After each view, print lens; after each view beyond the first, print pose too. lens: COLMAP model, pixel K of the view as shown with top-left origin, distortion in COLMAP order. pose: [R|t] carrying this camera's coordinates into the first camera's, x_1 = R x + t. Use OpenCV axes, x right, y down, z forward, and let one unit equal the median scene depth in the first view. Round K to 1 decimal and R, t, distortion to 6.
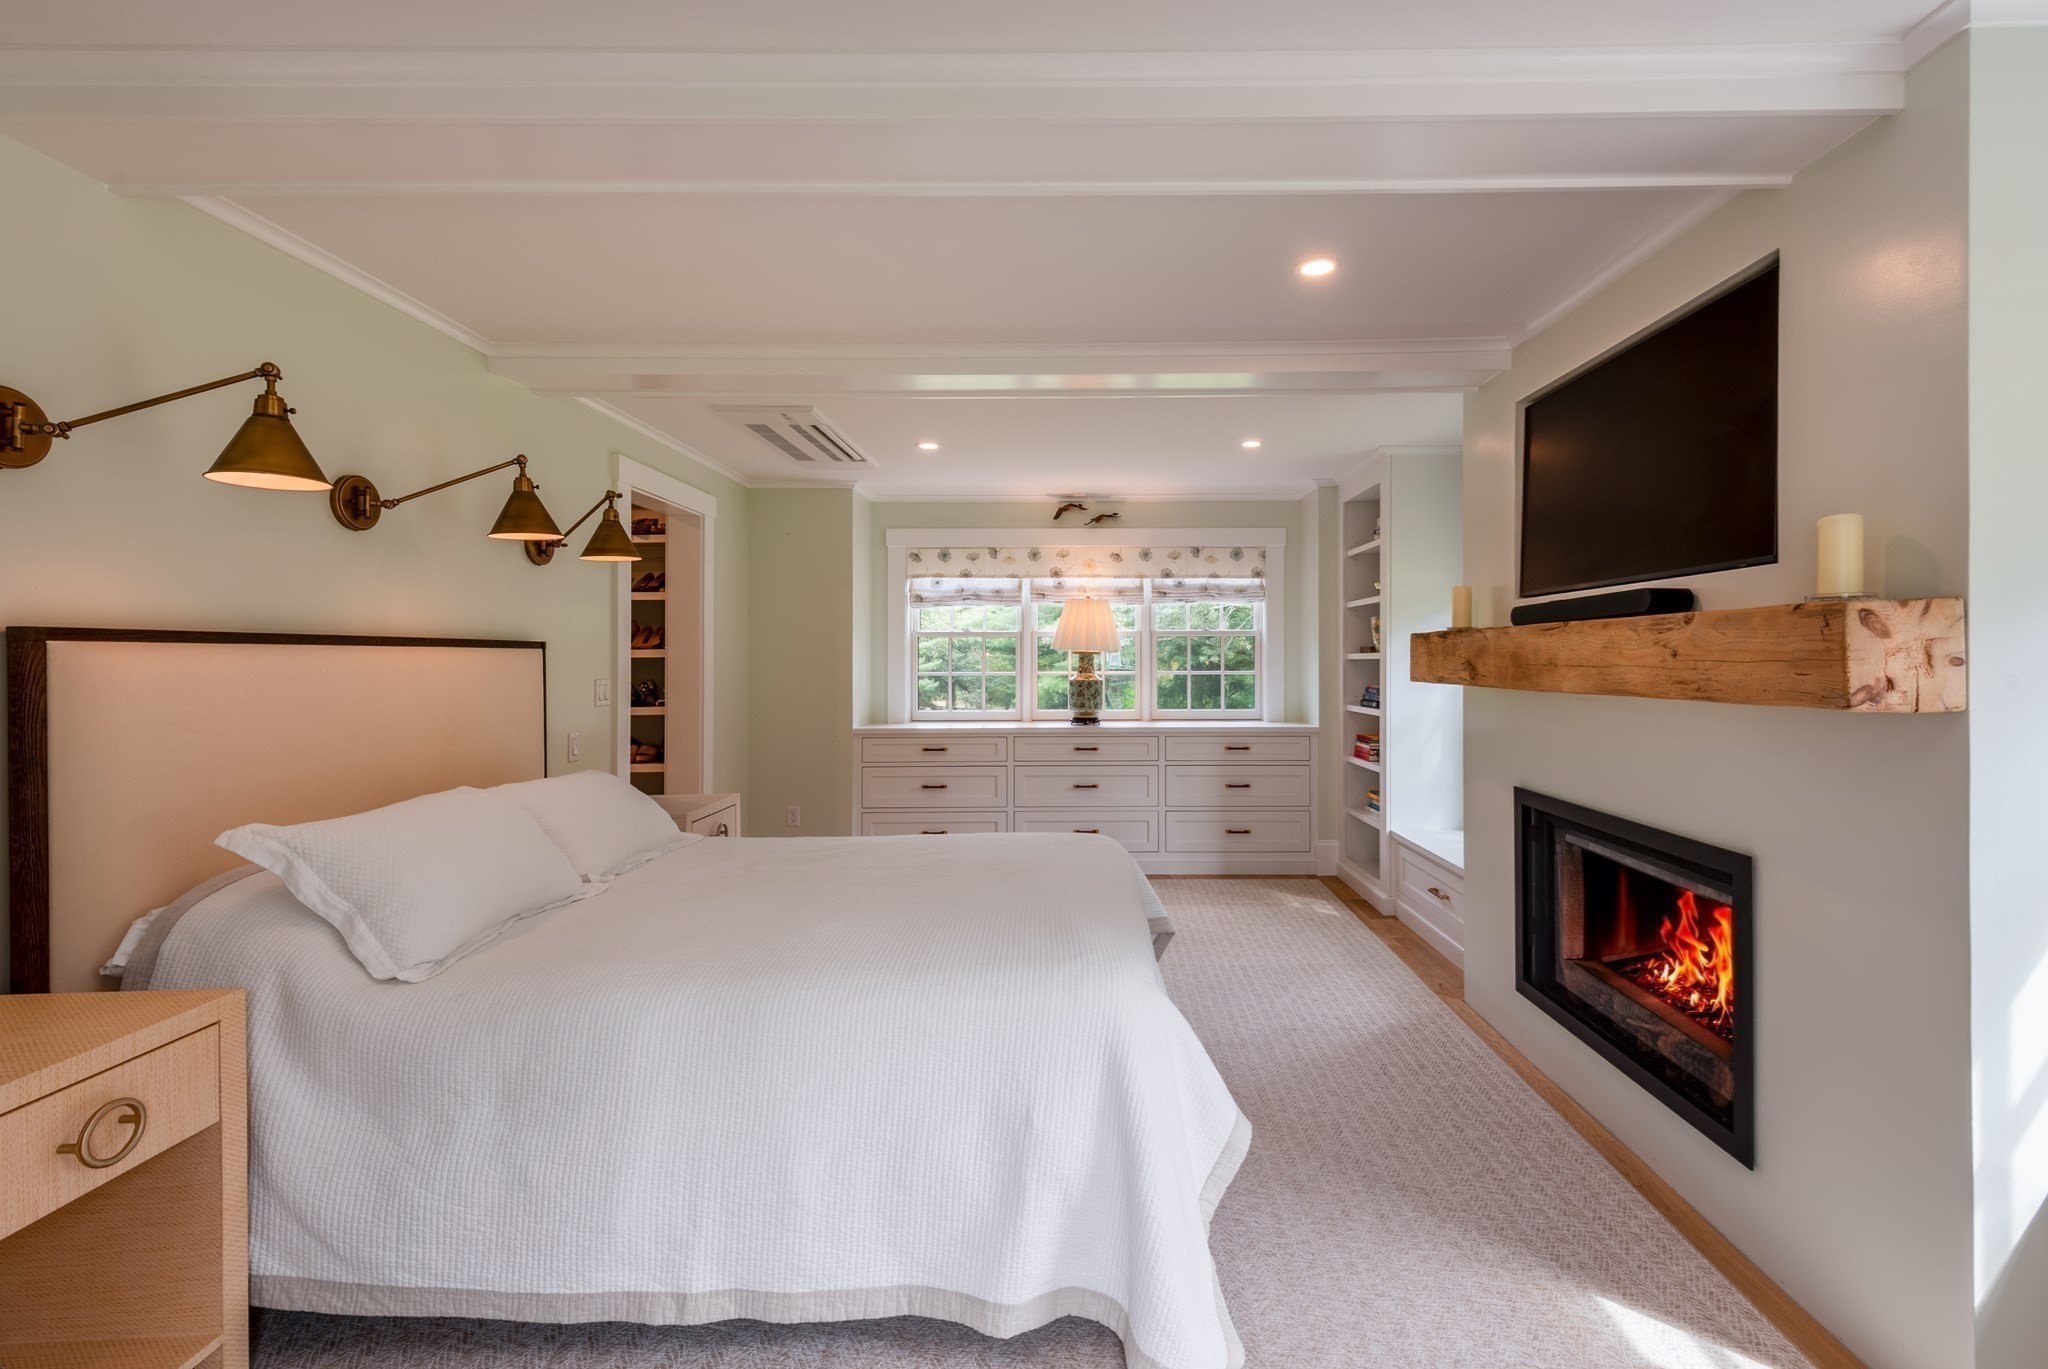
lens RADIAL K [[898.1, 0, 1070.5], [0, 898.1, 653.9], [0, 0, 1]] dist [0.009427, -0.000373]
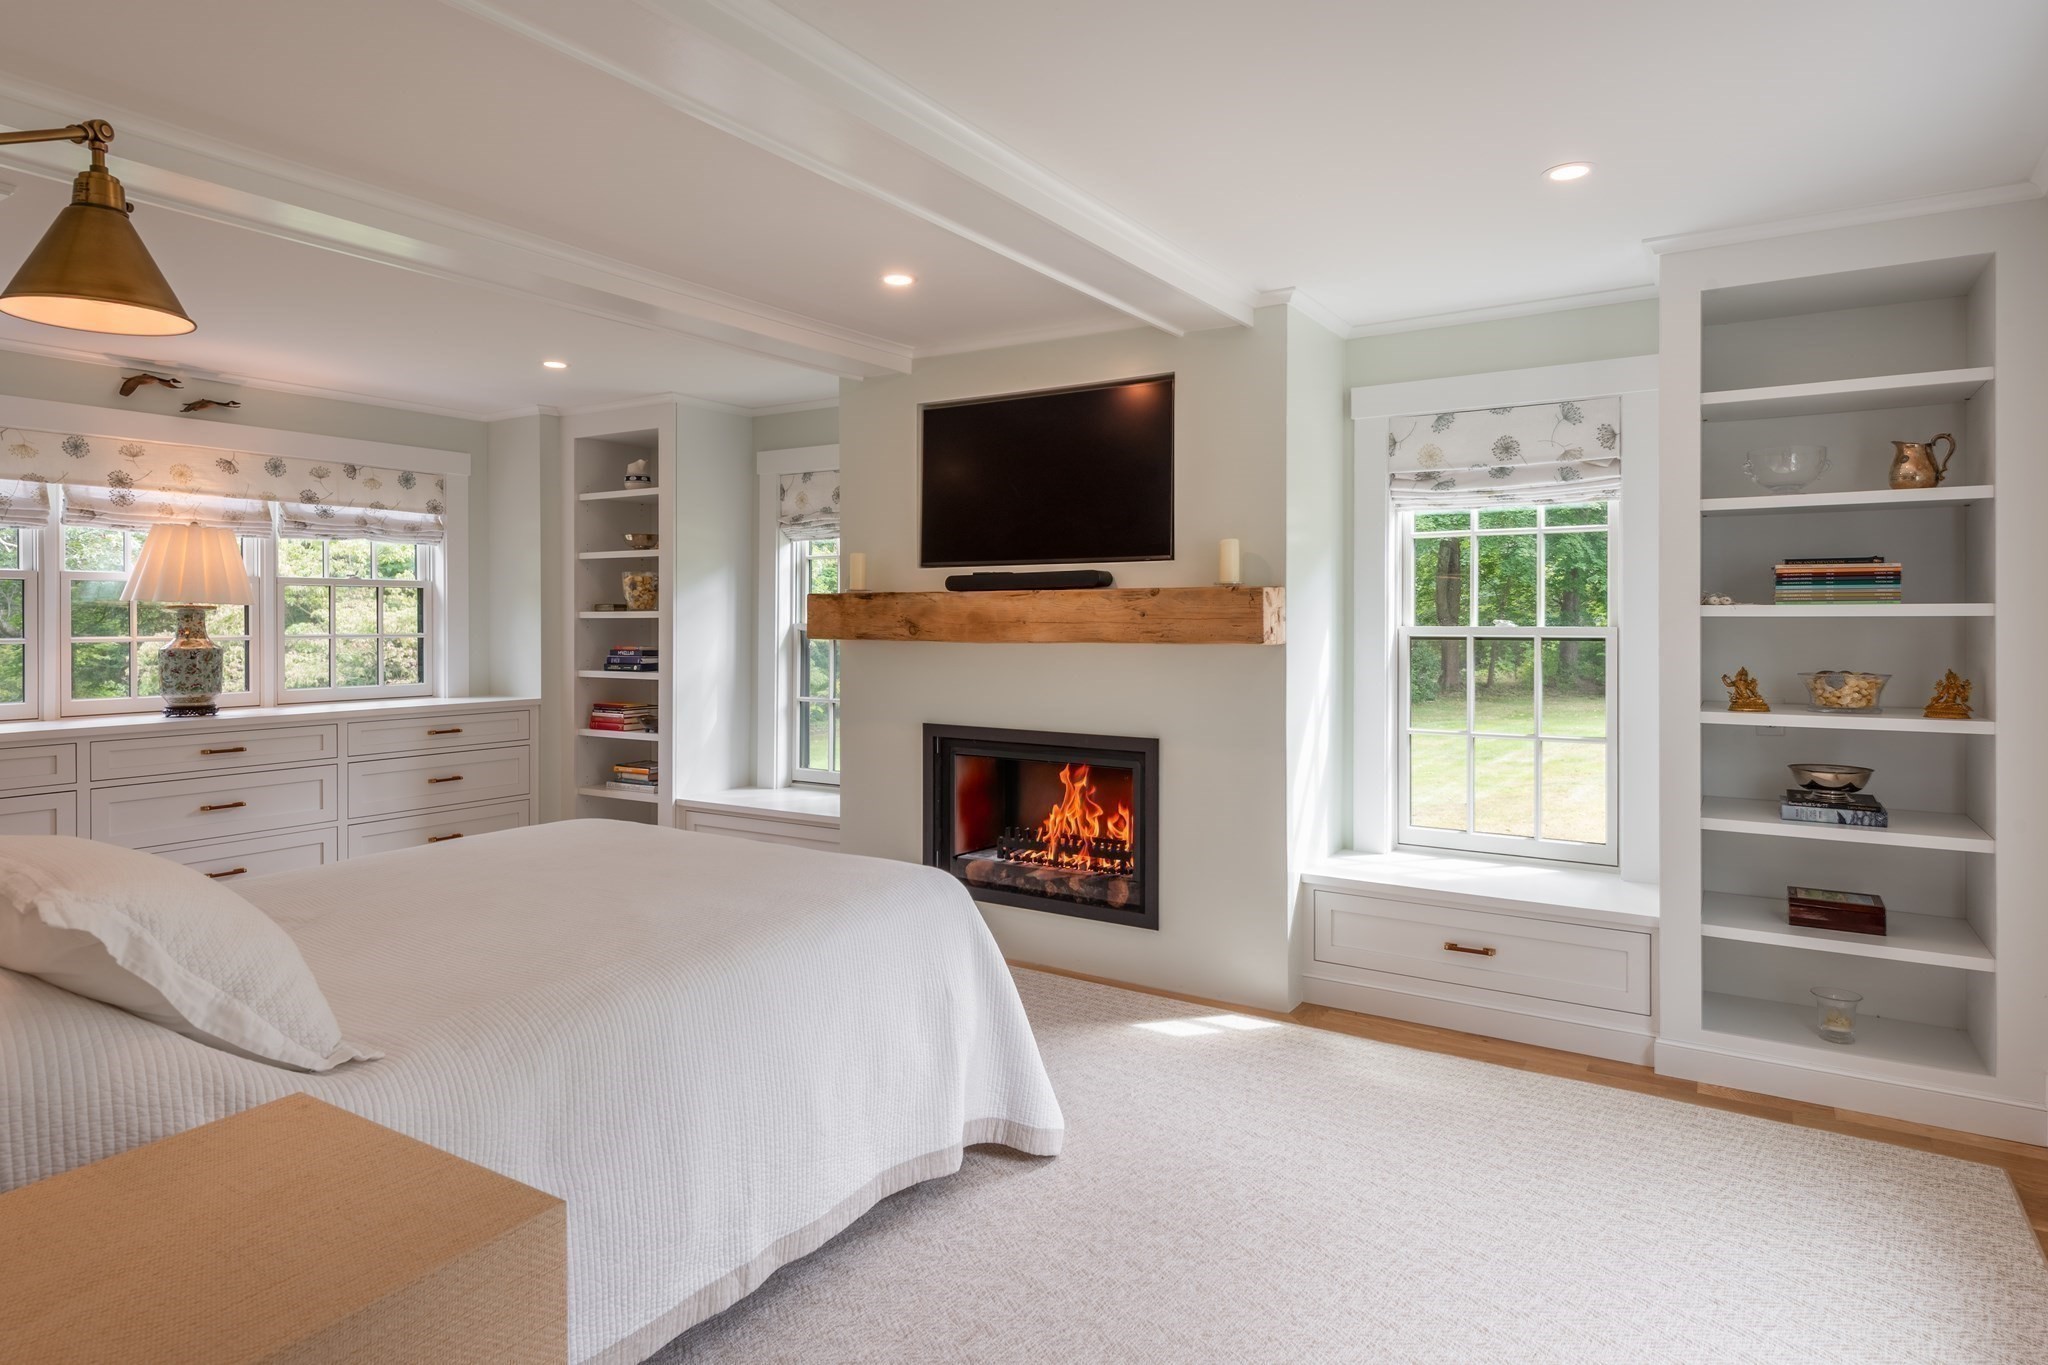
lens RADIAL K [[1174.6, 0, 1020.2], [0, 1174.6, 612.1], [0, 0, 1]] dist [0.017779, -0.005041]
pose [[0.547454, 0.006799, 0.836808, -0.396378], [-0.006453, 0.999972, -0.003903, 0.001852], [-0.836811, -0.003263, 0.547482, 0.016292]]
